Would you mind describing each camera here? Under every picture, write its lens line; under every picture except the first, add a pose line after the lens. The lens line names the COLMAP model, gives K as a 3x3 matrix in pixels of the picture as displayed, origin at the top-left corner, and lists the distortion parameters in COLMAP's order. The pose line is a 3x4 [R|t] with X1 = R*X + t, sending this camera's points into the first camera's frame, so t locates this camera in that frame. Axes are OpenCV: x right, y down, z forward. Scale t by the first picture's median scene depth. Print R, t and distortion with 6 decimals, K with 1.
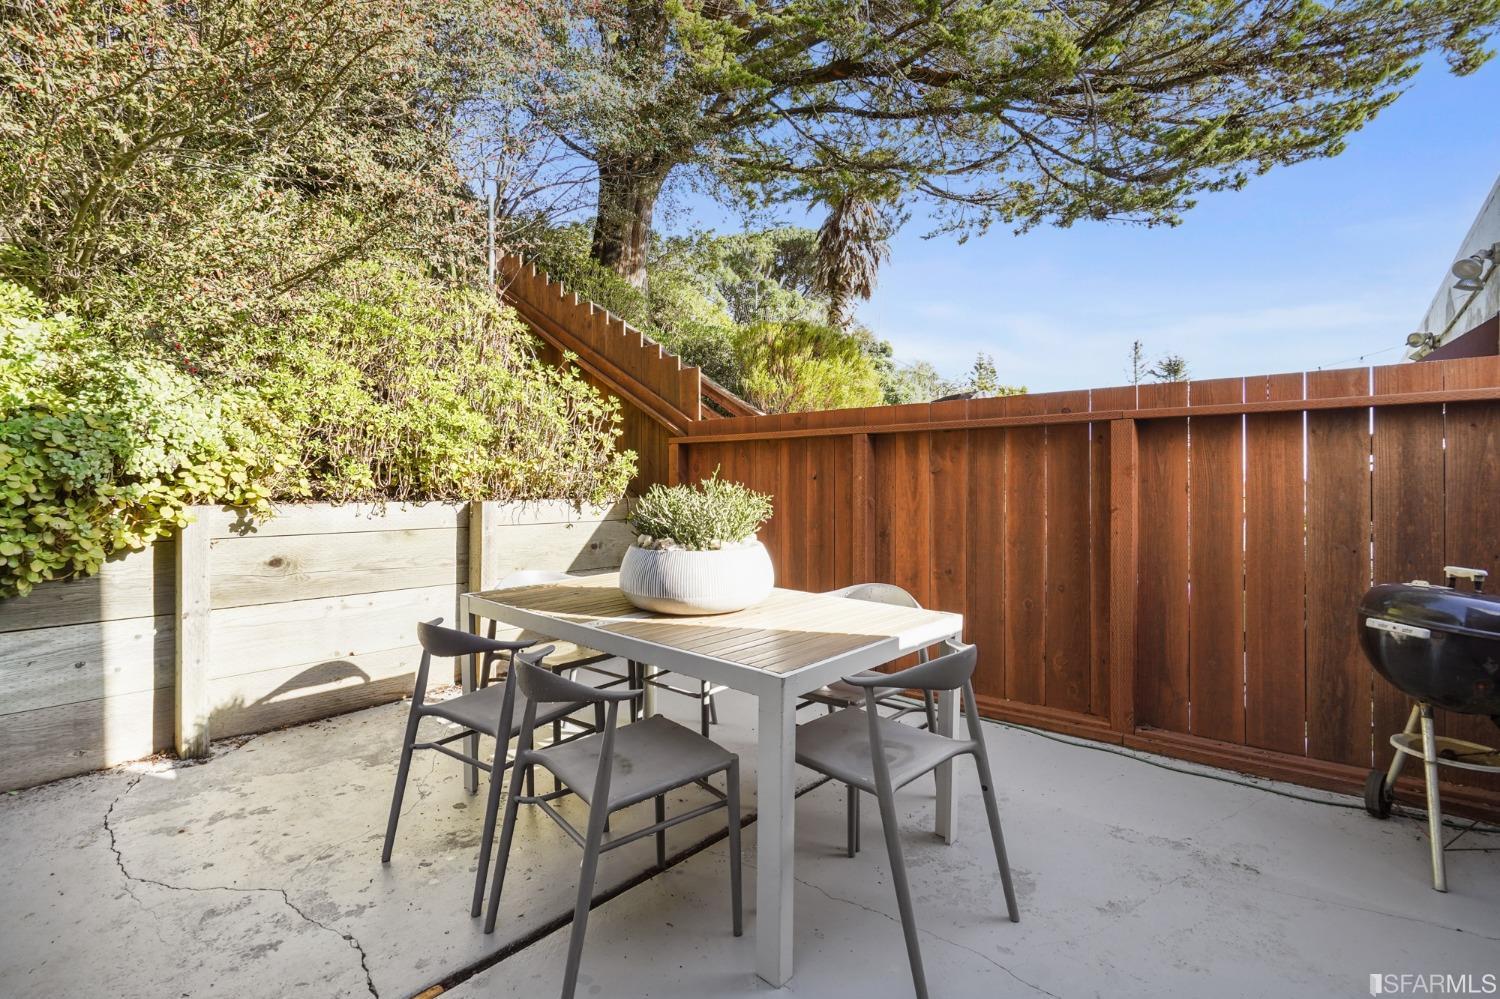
lens RADIAL K [[685.4, 0, 752.5], [0, 685.4, 494.8], [0, 0, 1]] dist [0.000115, 0.000806]
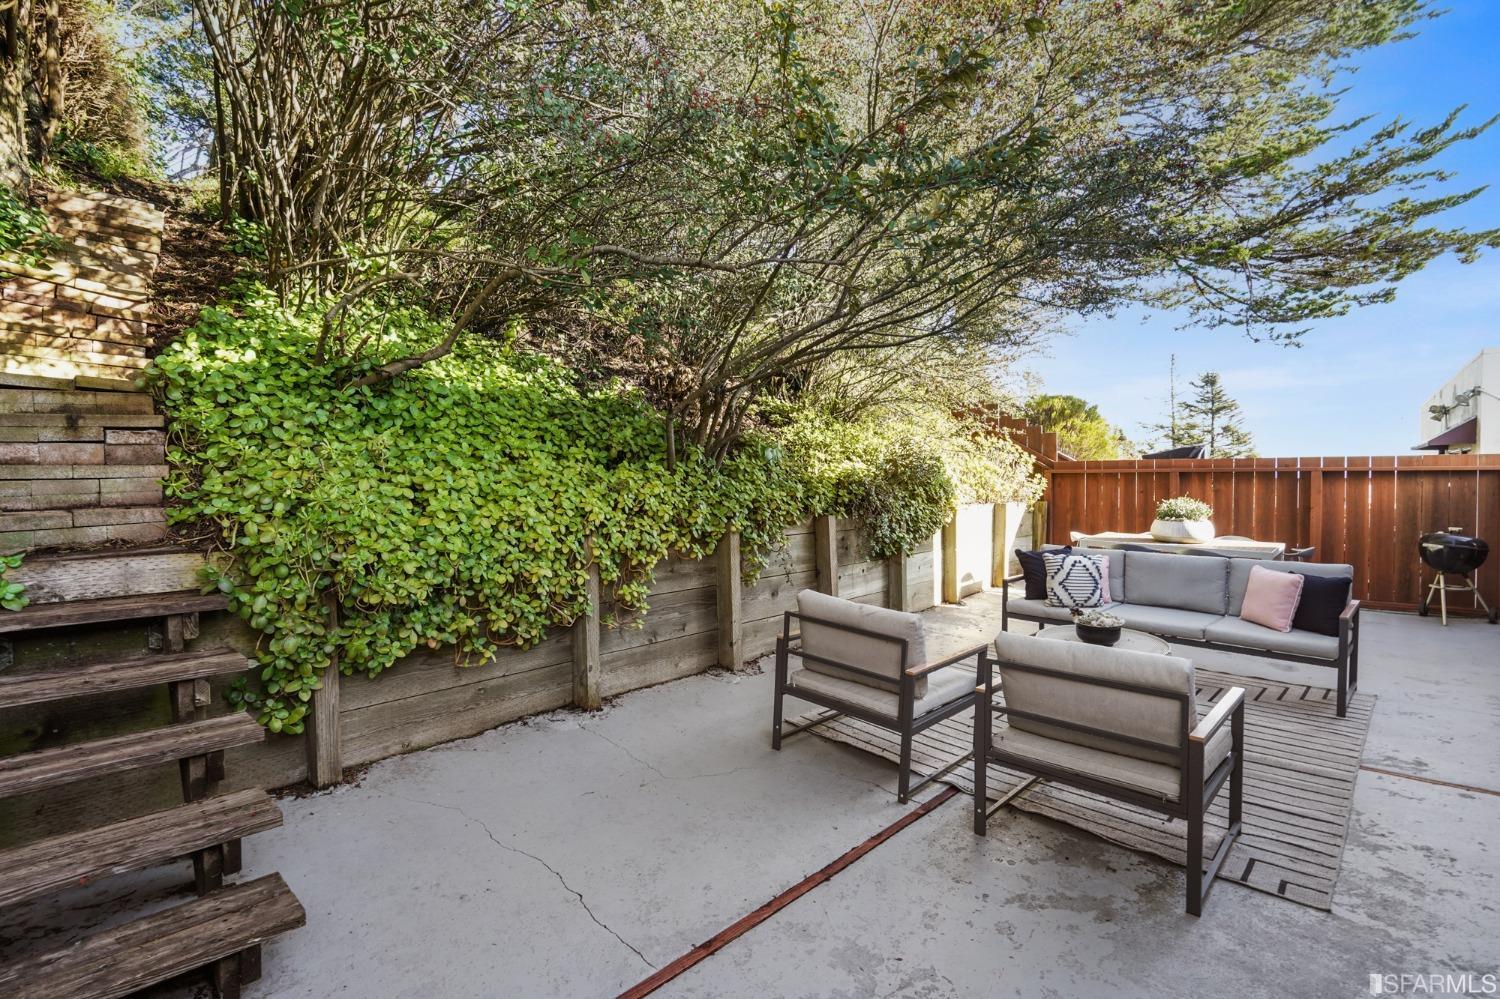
lens RADIAL K [[685.4, 0, 746.9], [0, 685.4, 498.3], [0, 0, 1]] dist [0.000115, 0.000806]
pose [[0.999935, 0.002989, -0.010999, -1.882195], [-0.002848, 0.999914, 0.012784, -0.050612], [0.011036, -0.012752, 0.999858, -1.887304]]
